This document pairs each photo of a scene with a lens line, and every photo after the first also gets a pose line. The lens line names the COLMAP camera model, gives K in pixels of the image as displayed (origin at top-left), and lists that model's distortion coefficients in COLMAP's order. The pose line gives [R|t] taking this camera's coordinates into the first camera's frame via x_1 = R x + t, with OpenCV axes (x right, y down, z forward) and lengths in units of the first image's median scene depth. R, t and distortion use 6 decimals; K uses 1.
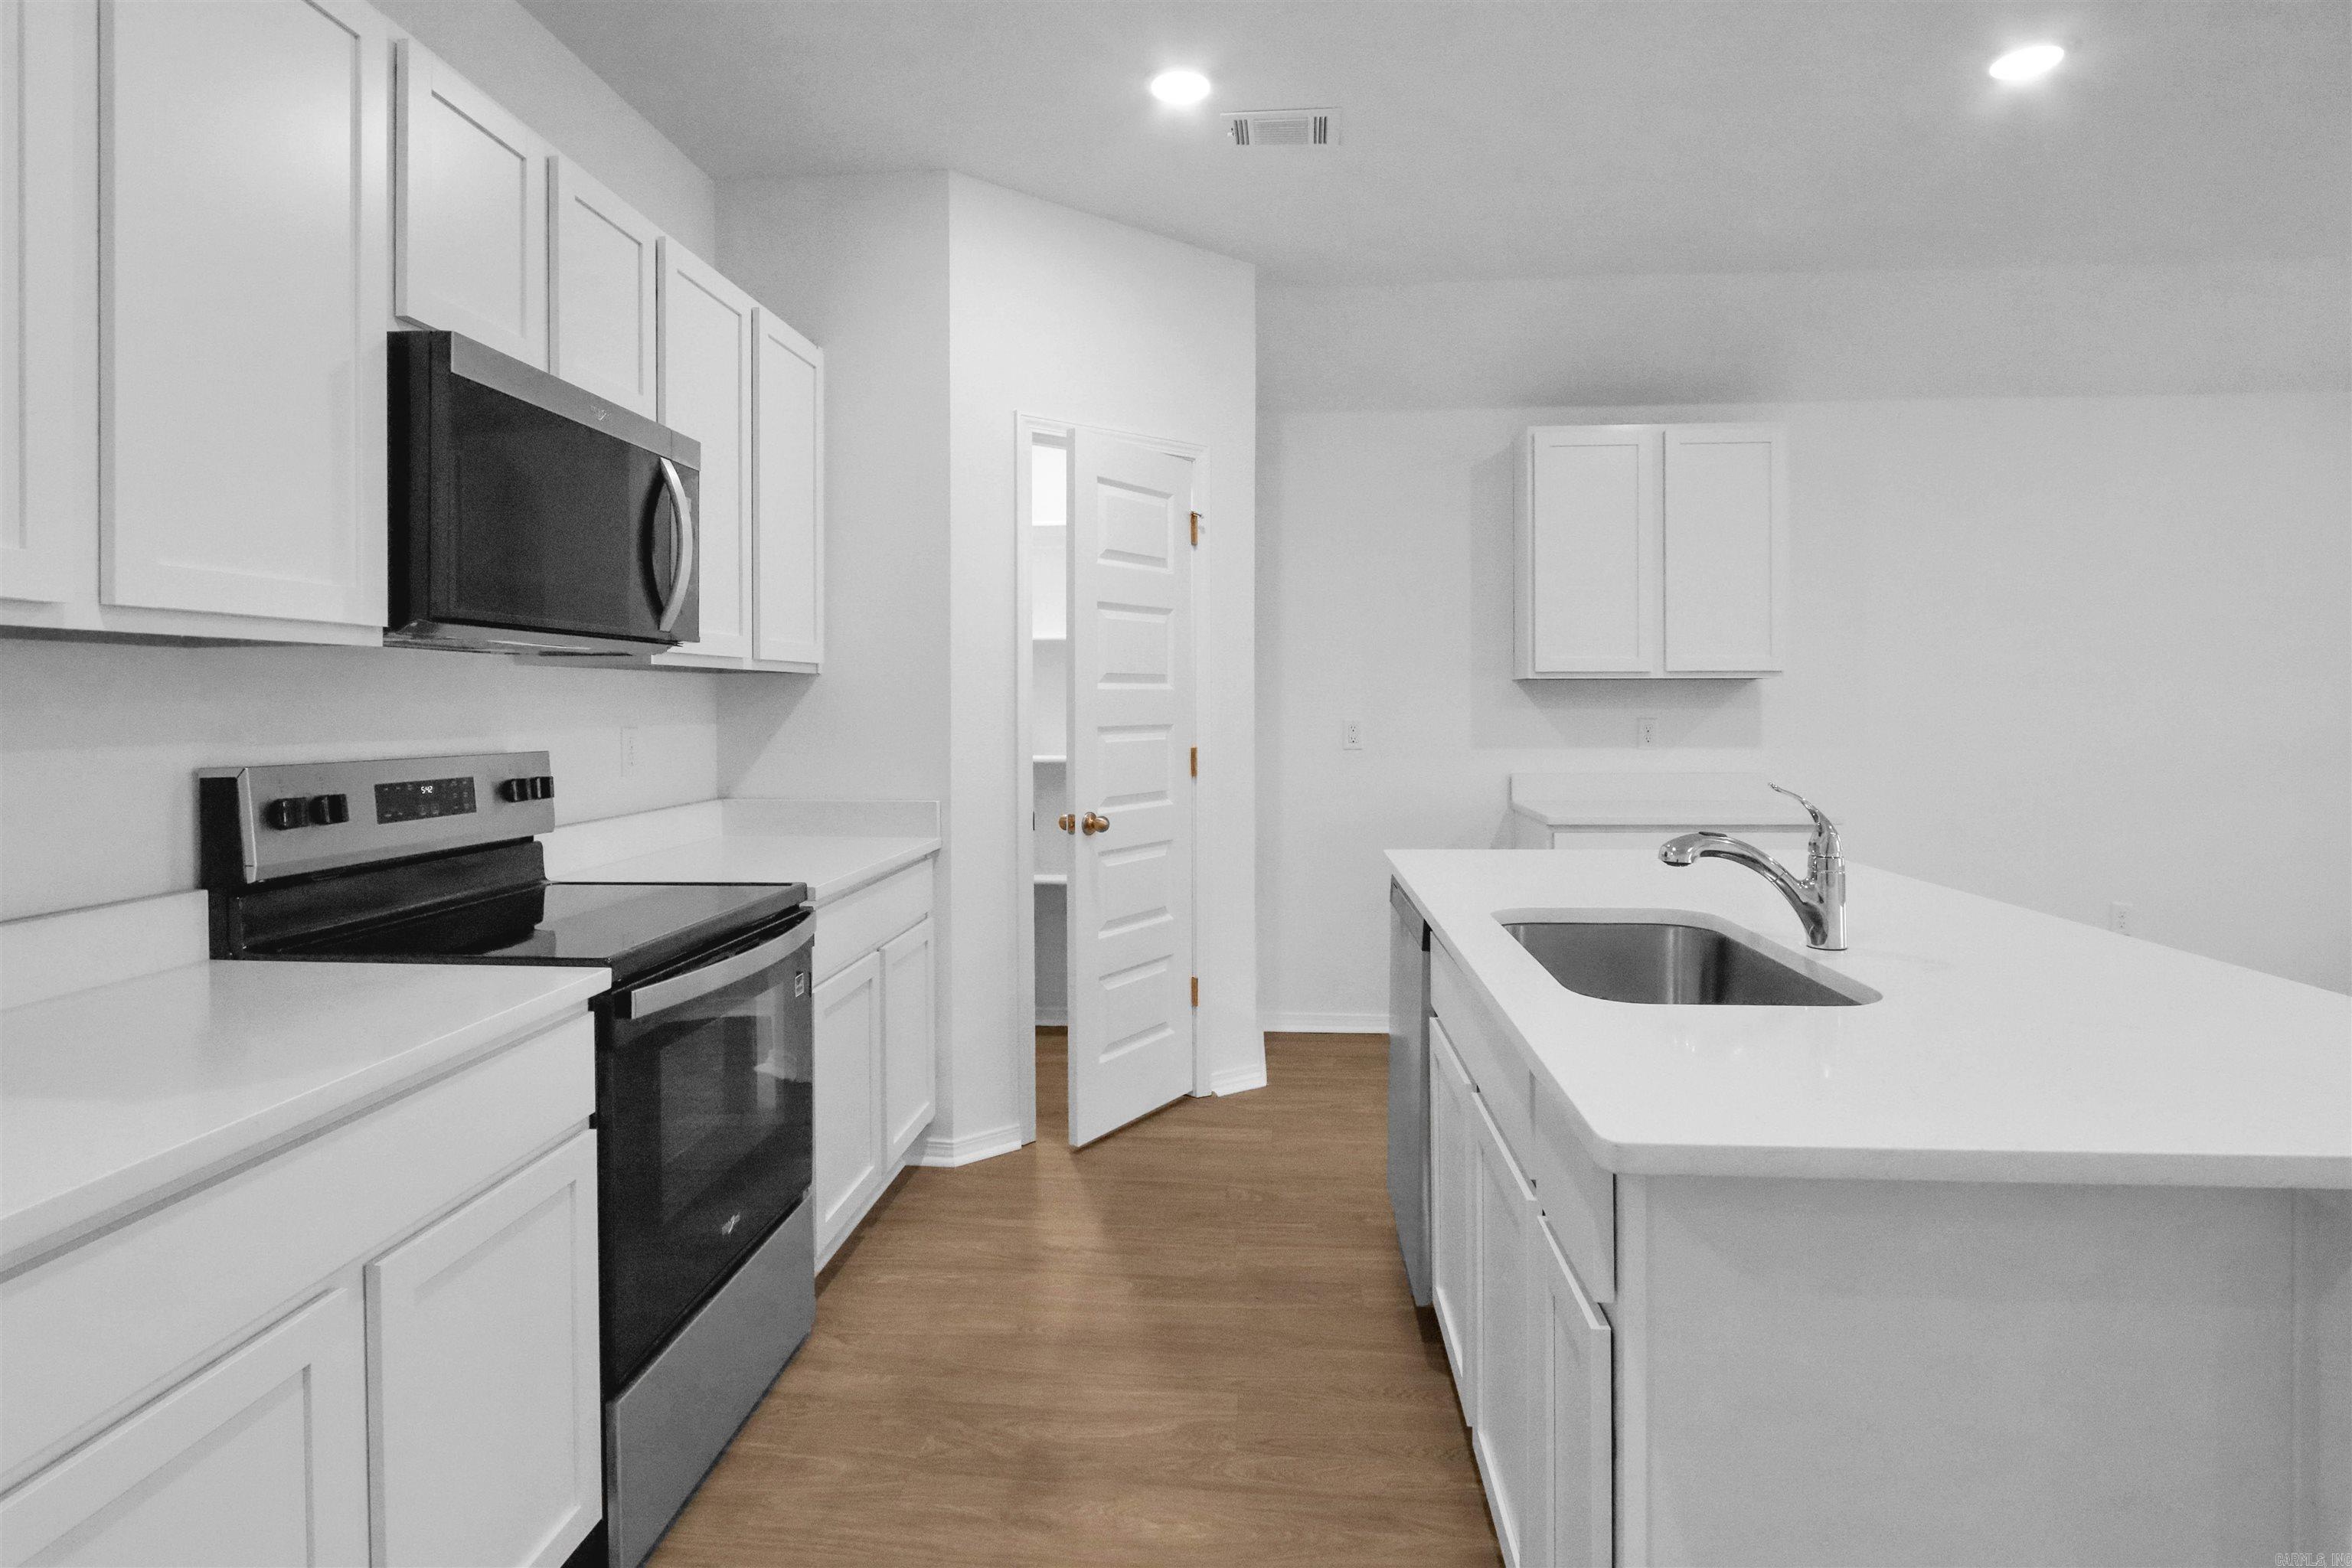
lens RADIAL K [[1215.7, 0, 1175.1], [0, 1215.7, 710.8], [0, 0, 1]] dist [-0.007407, -0.000130]
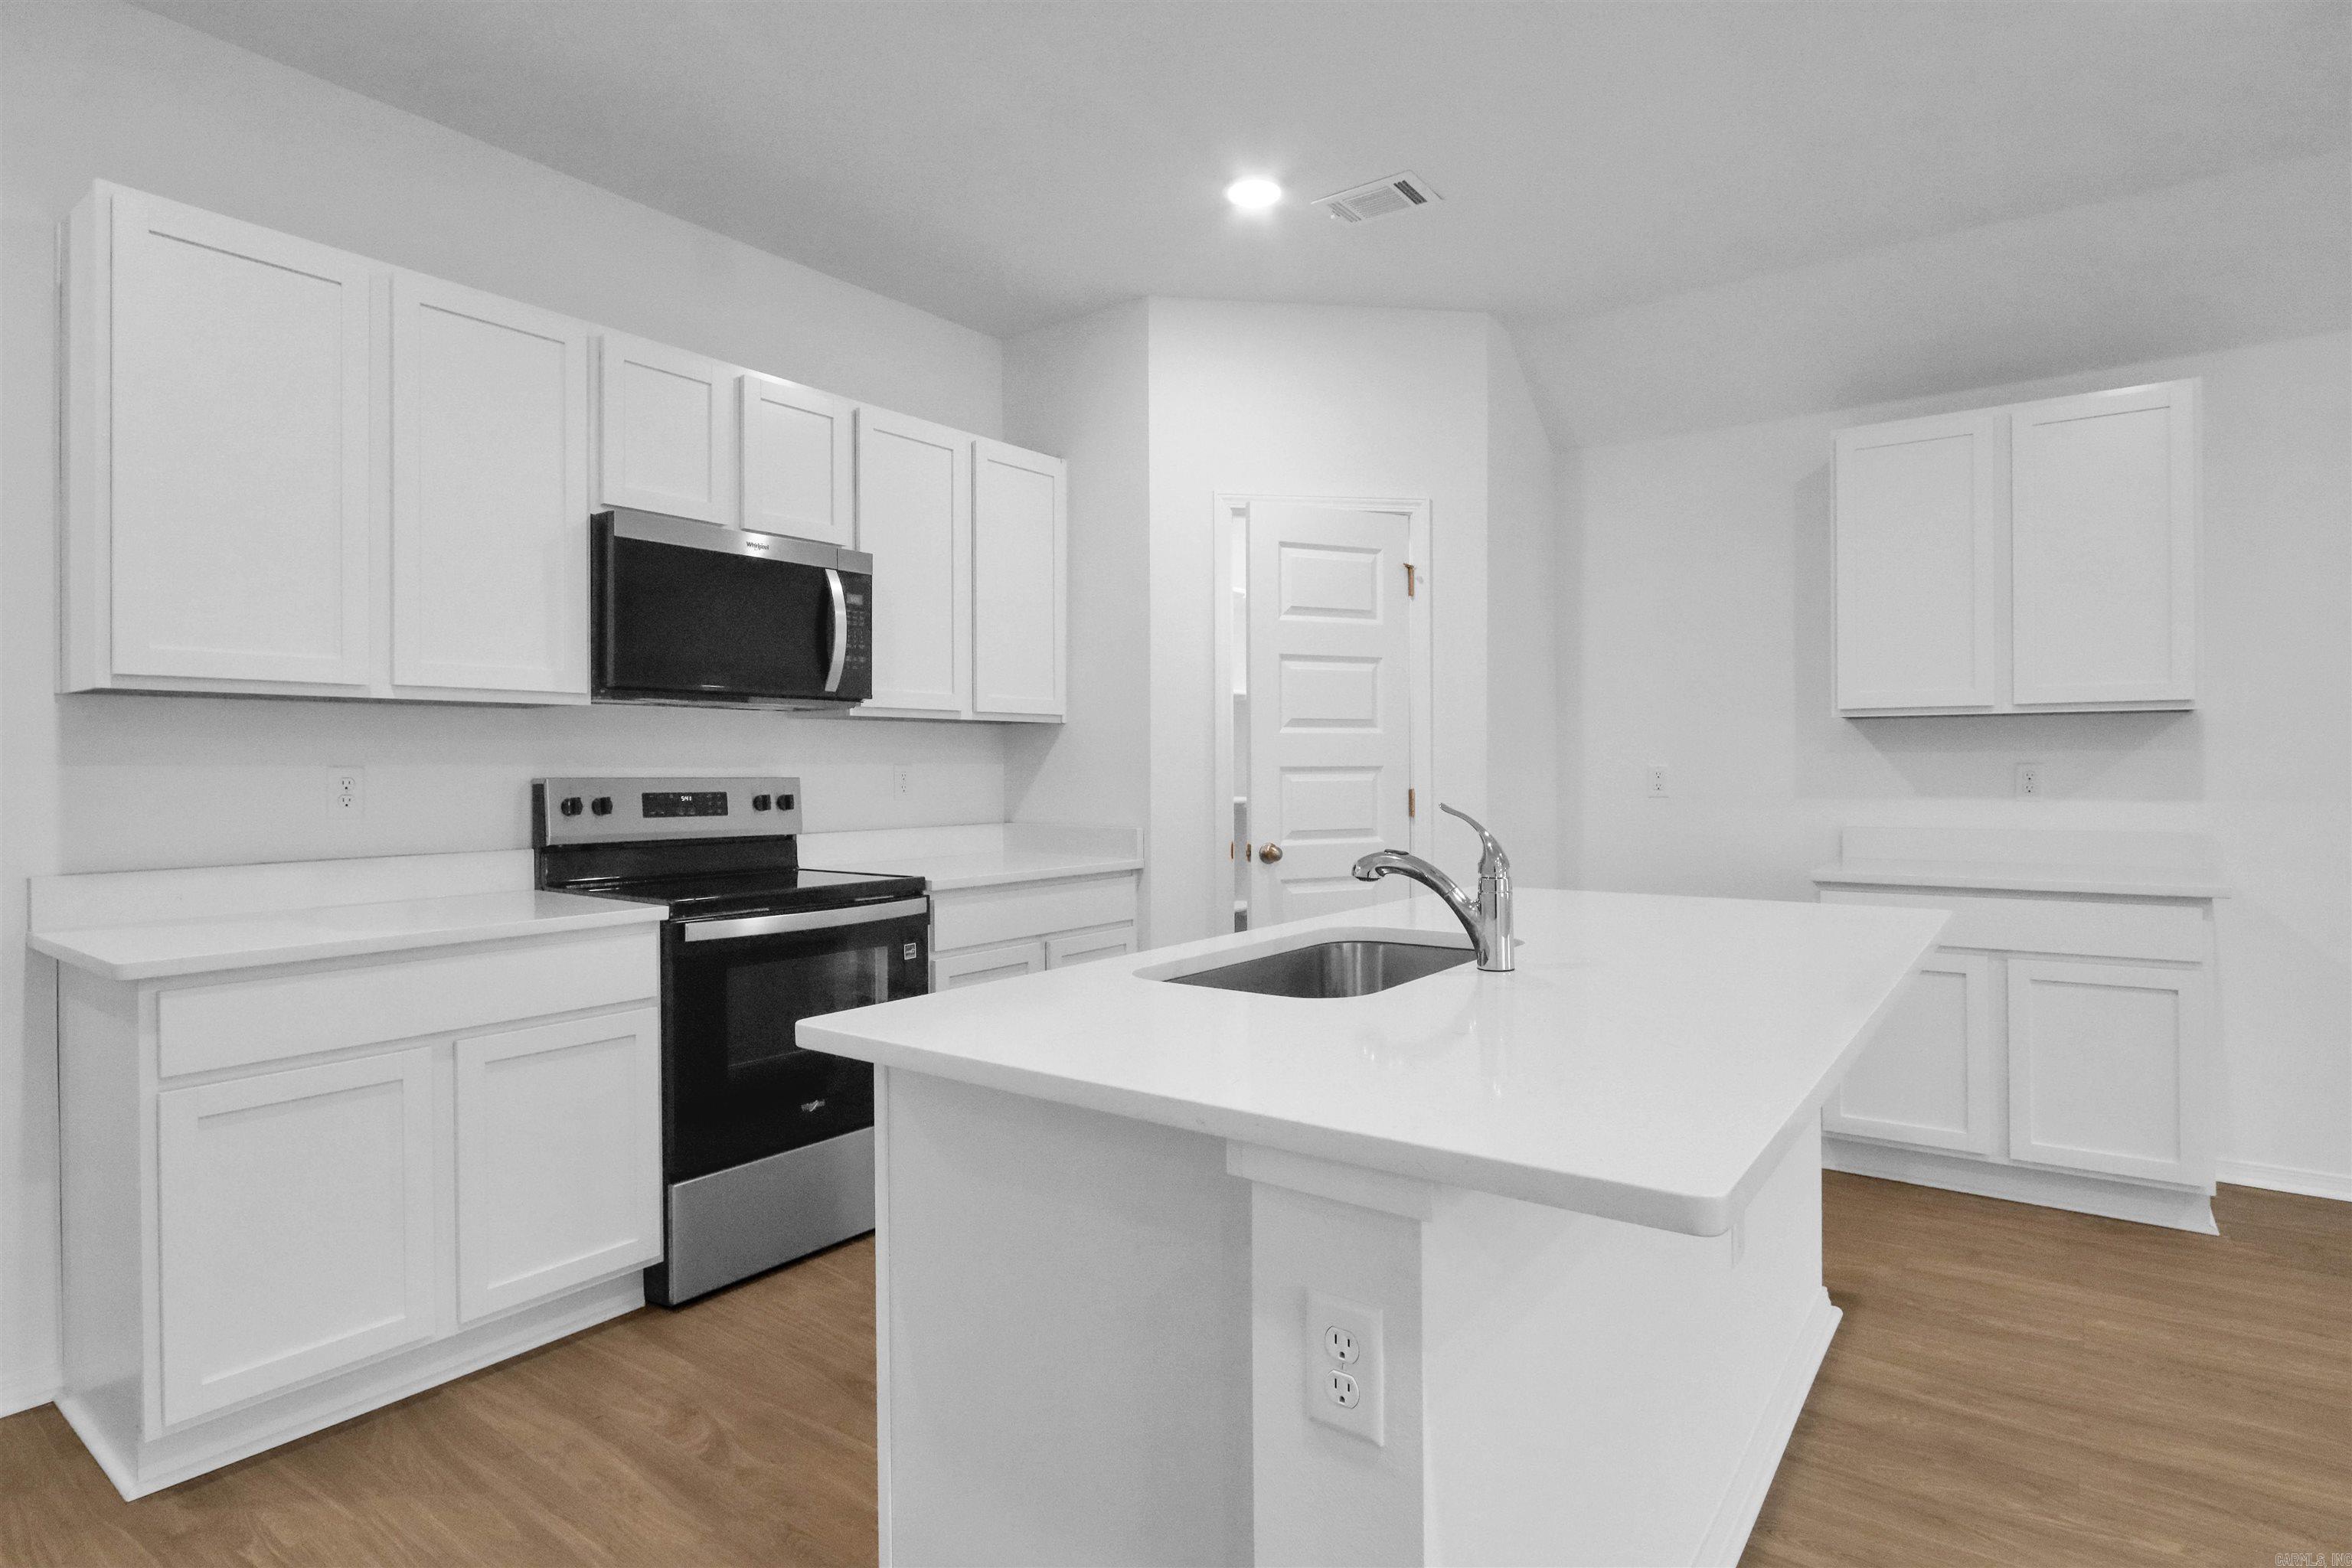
lens RADIAL K [[1215.7, 0, 1174.4], [0, 1215.7, 770.7], [0, 0, 1]] dist [-0.007407, -0.000130]
pose [[0.848171, 0.001654, -0.529720, 0.525646], [-0.002531, 0.999996, -0.000929, 0.021134], [0.529717, 0.002129, 0.848172, 0.009779]]
